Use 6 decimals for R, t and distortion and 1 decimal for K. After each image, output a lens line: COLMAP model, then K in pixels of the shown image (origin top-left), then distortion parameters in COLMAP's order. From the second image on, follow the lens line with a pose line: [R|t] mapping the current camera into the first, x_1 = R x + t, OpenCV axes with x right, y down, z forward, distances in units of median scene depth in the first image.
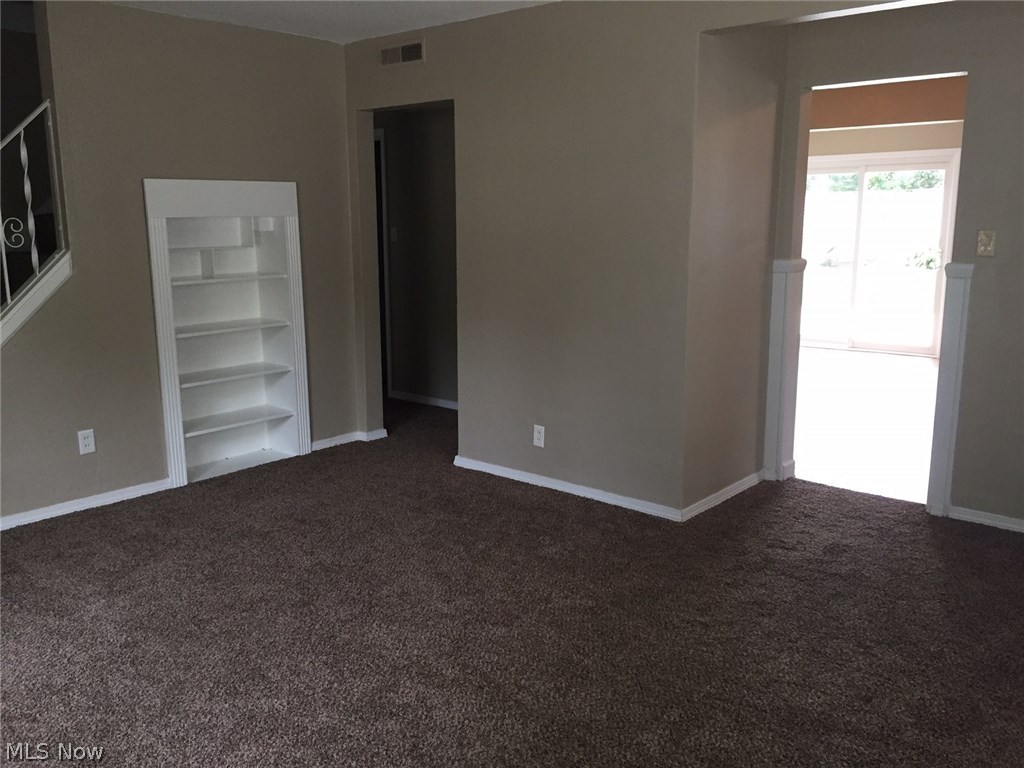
lens RADIAL K [[878.3, 0, 512.3], [0, 878.3, 386.4], [0, 0, 1]] dist [0.085488, -0.114103]
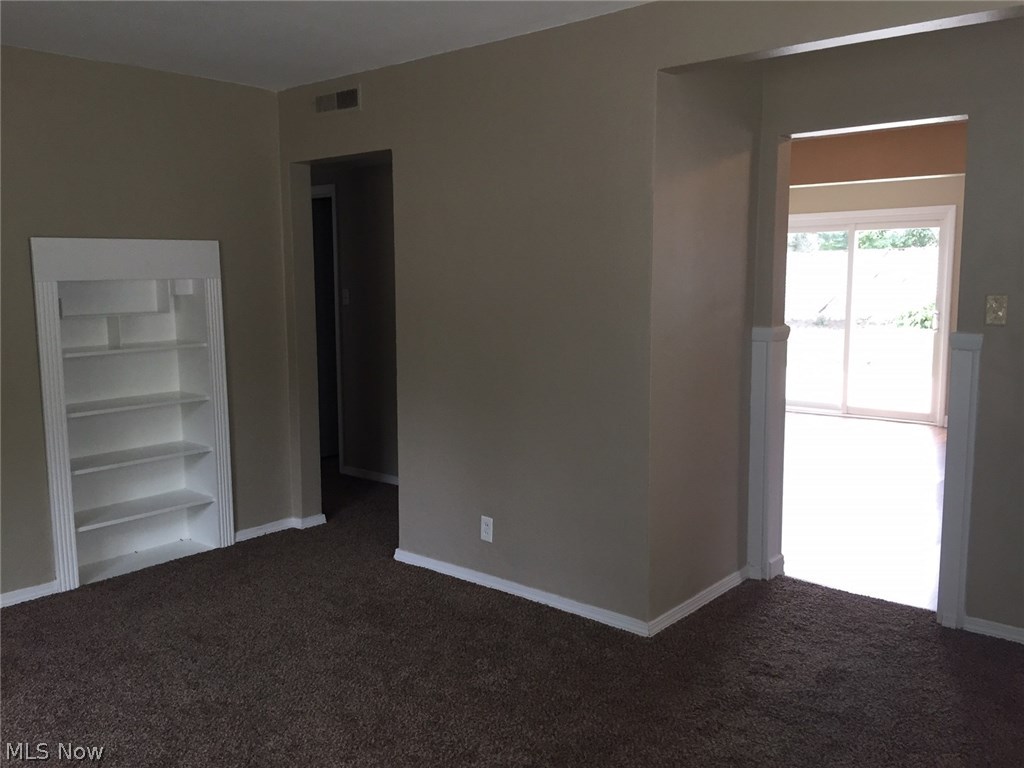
lens RADIAL K [[878.3, 0, 512.3], [0, 878.3, 386.4], [0, 0, 1]] dist [0.085488, -0.114103]
pose [[0.999992, -0.002447, 0.003309, 0.052892], [0.002654, 0.997941, -0.064086, -0.028075], [-0.003145, 0.064094, 0.997939, 0.126691]]
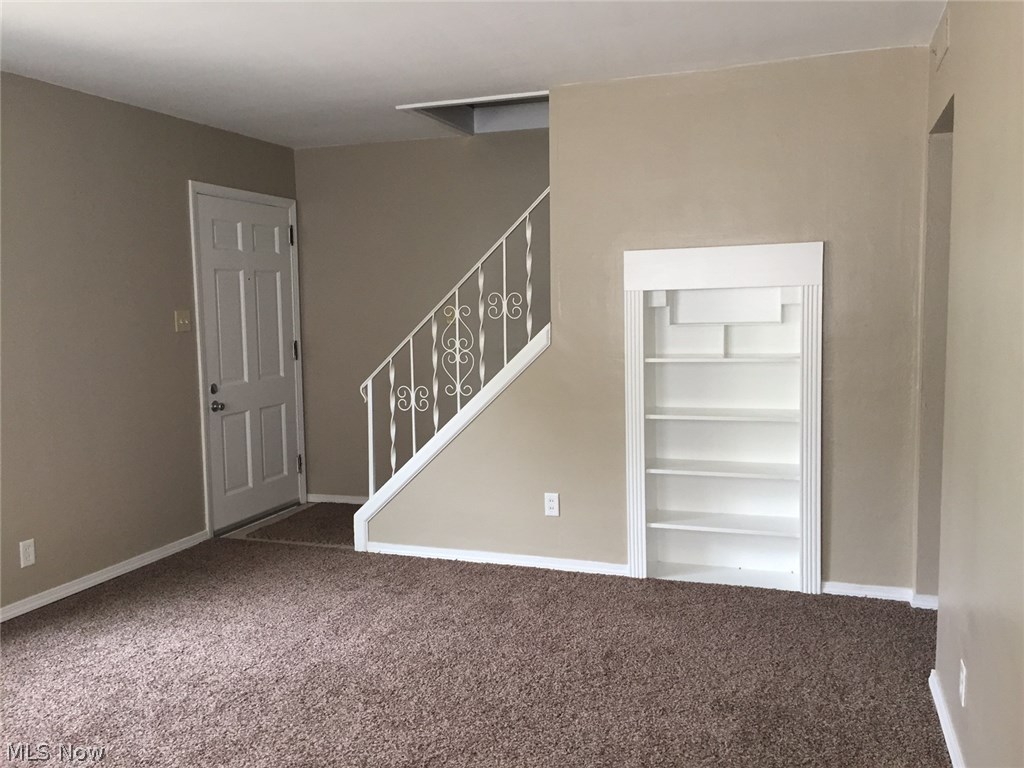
lens RADIAL K [[878.3, 0, 512.3], [0, 878.3, 386.4], [0, 0, 1]] dist [0.085488, -0.114103]
pose [[0.356204, 0.091232, -0.929944, 0.423634], [-0.162395, 0.986121, 0.034539, -0.096069], [0.920188, 0.138715, 0.366076, 0.528670]]
